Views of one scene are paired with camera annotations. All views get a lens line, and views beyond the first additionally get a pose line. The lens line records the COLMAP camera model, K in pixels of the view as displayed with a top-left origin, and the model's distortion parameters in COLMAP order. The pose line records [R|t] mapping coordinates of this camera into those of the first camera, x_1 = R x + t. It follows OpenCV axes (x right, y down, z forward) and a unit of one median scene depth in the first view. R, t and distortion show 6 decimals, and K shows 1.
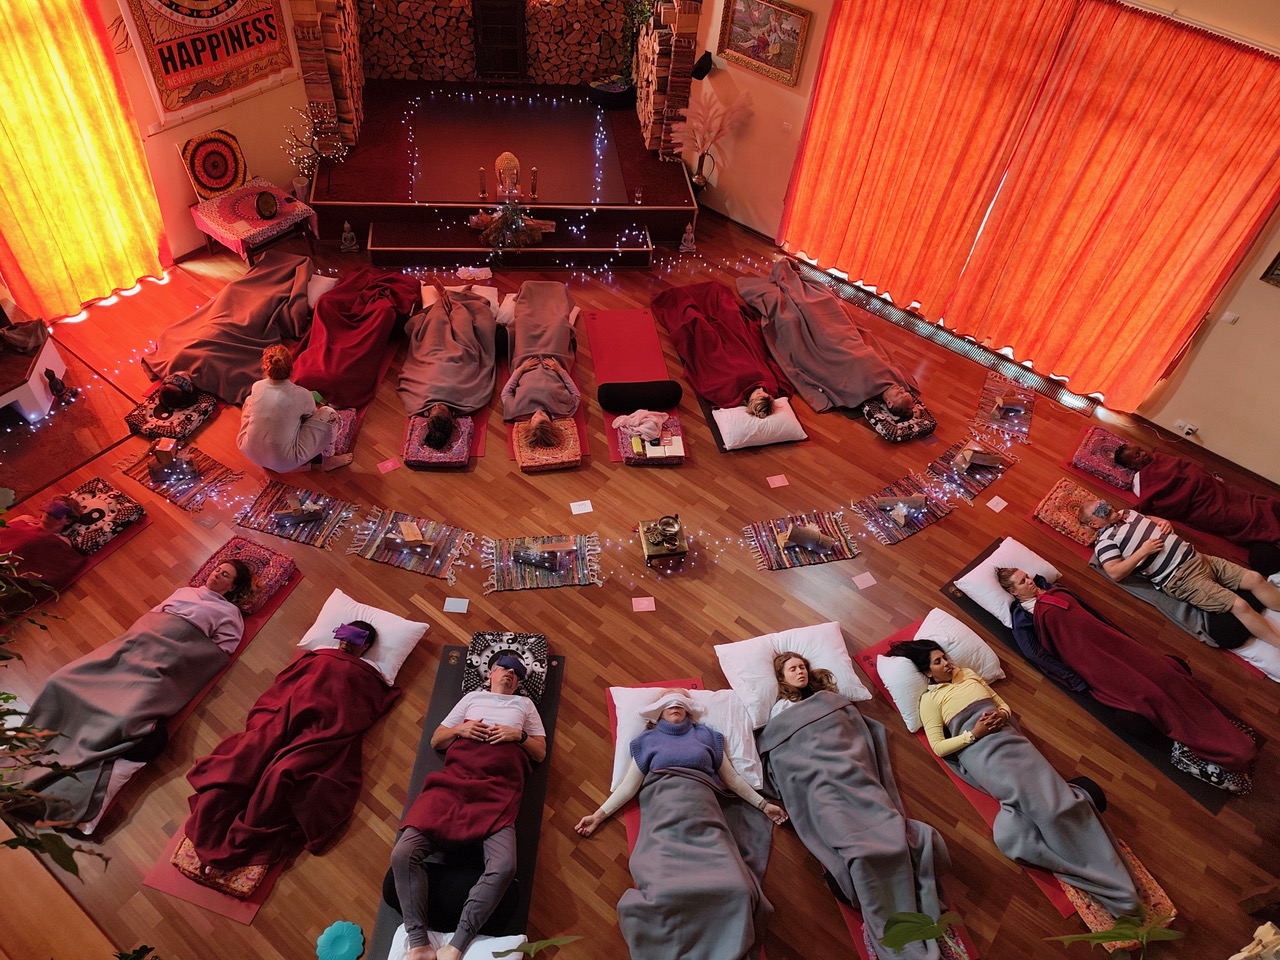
lens RADIAL K [[878.1, 0, 646.8], [0, 878.1, 487.0], [0, 0, 1]] dist [0.008210, 0.001828]
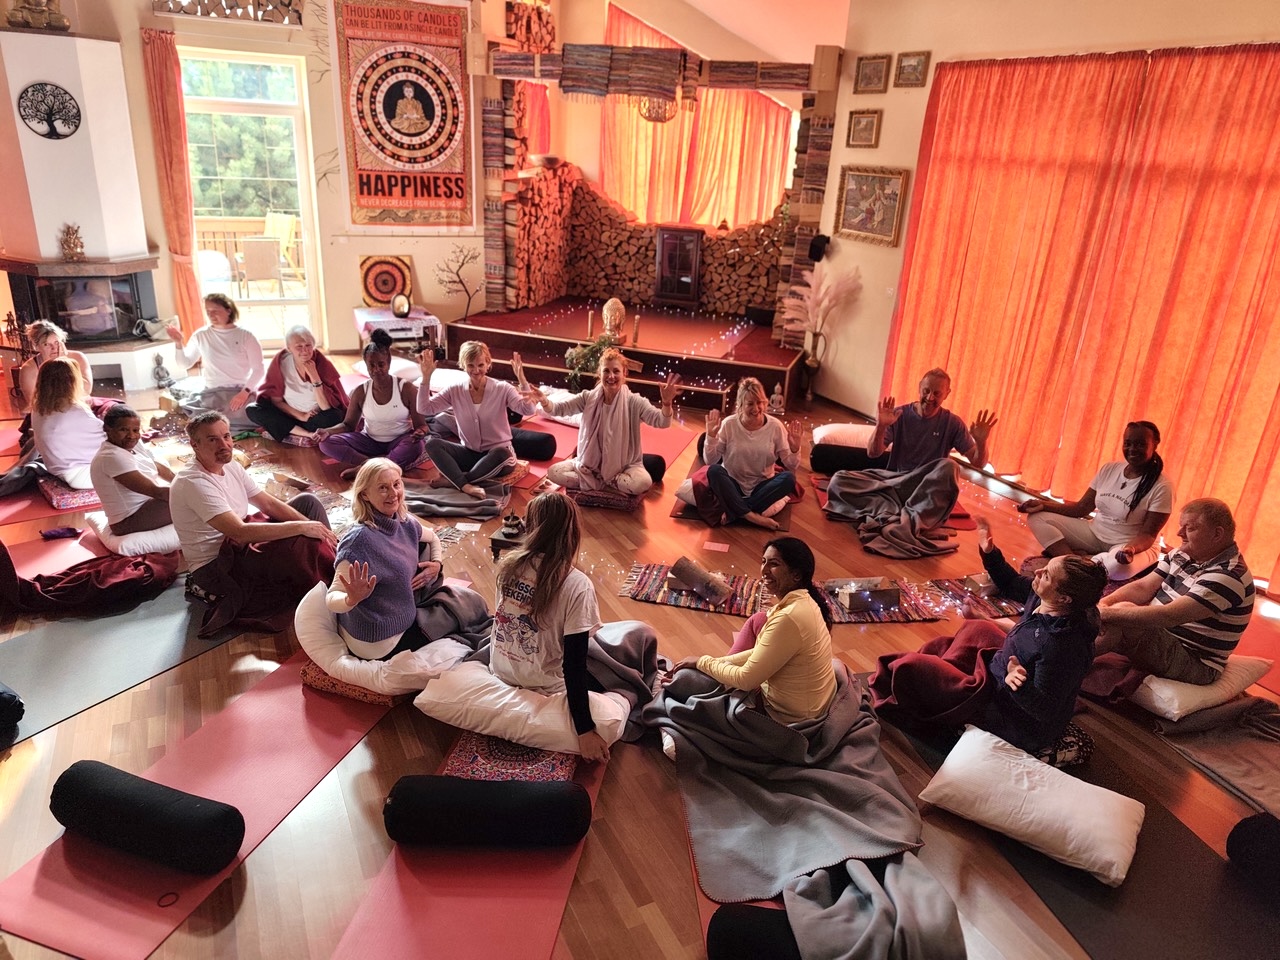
lens RADIAL K [[878.1, 0, 639.6], [0, 878.1, 483.6], [0, 0, 1]] dist [0.008210, 0.001828]
pose [[0.897070, 0.126039, -0.423533, 0.354341], [-0.319179, 0.847662, -0.423785, 0.257685], [0.305600, 0.515347, 0.800641, 0.275891]]
